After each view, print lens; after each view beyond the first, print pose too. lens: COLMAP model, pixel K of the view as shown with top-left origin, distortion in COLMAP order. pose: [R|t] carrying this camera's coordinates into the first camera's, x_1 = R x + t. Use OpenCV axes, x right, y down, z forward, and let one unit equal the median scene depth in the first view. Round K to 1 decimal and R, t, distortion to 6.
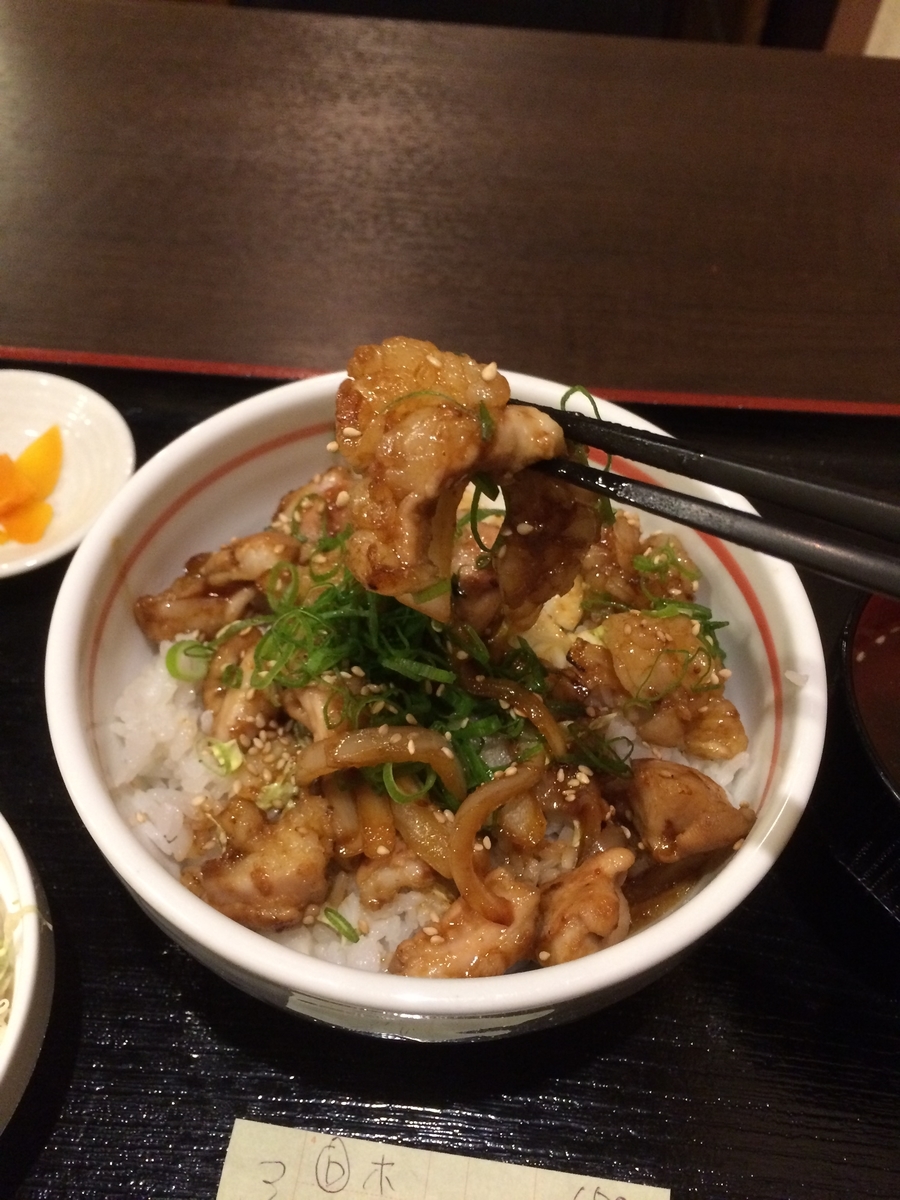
lens RADIAL K [[1054.8, 0, 450.0], [0, 1054.8, 600.0], [0, 0, 1]] dist [0.084236, -0.151537]
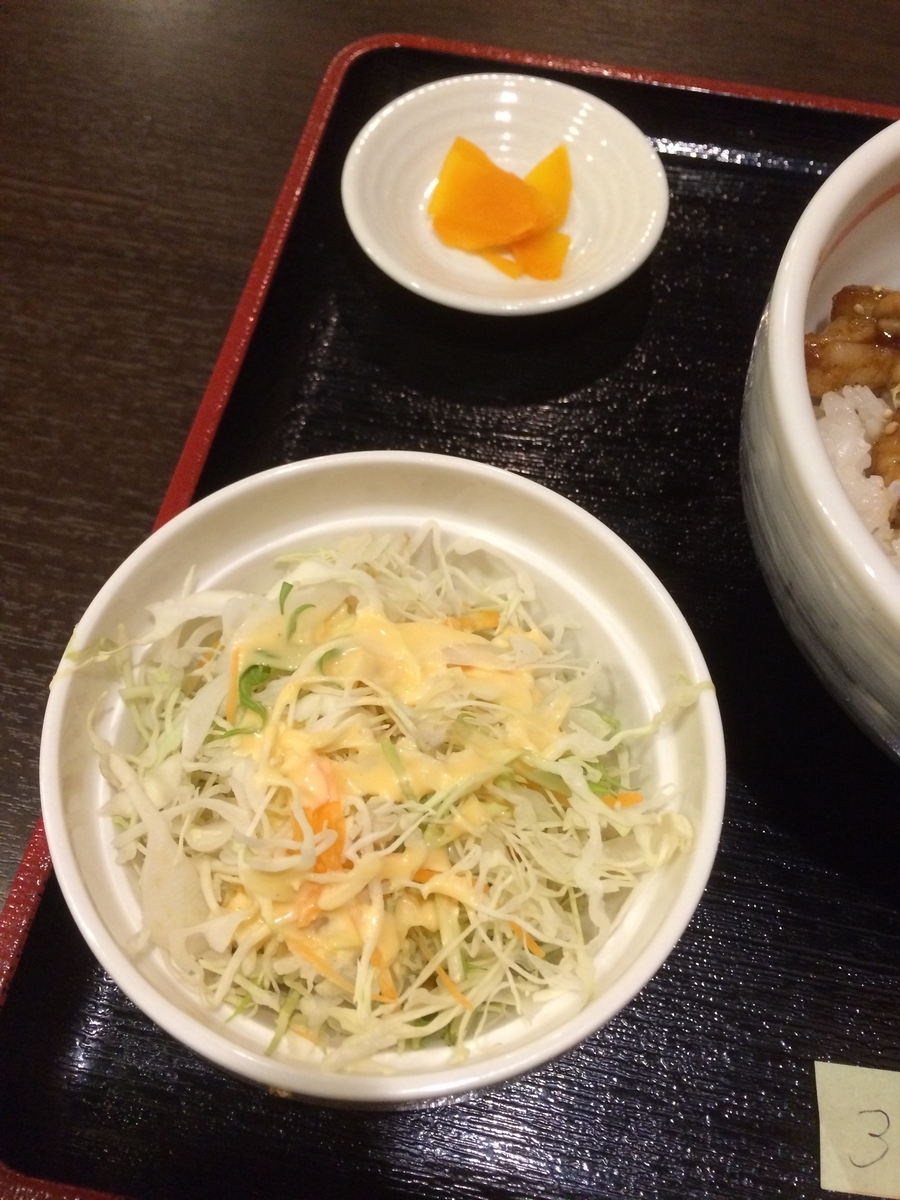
lens RADIAL K [[1054.8, 0, 450.0], [0, 1054.8, 600.0], [0, 0, 1]] dist [0.084236, -0.151537]
pose [[0.984879, 0.124683, -0.120283, -0.436083], [-0.104770, 0.981599, 0.159645, 0.094699], [0.137975, -0.144629, 0.979819, 0.134654]]
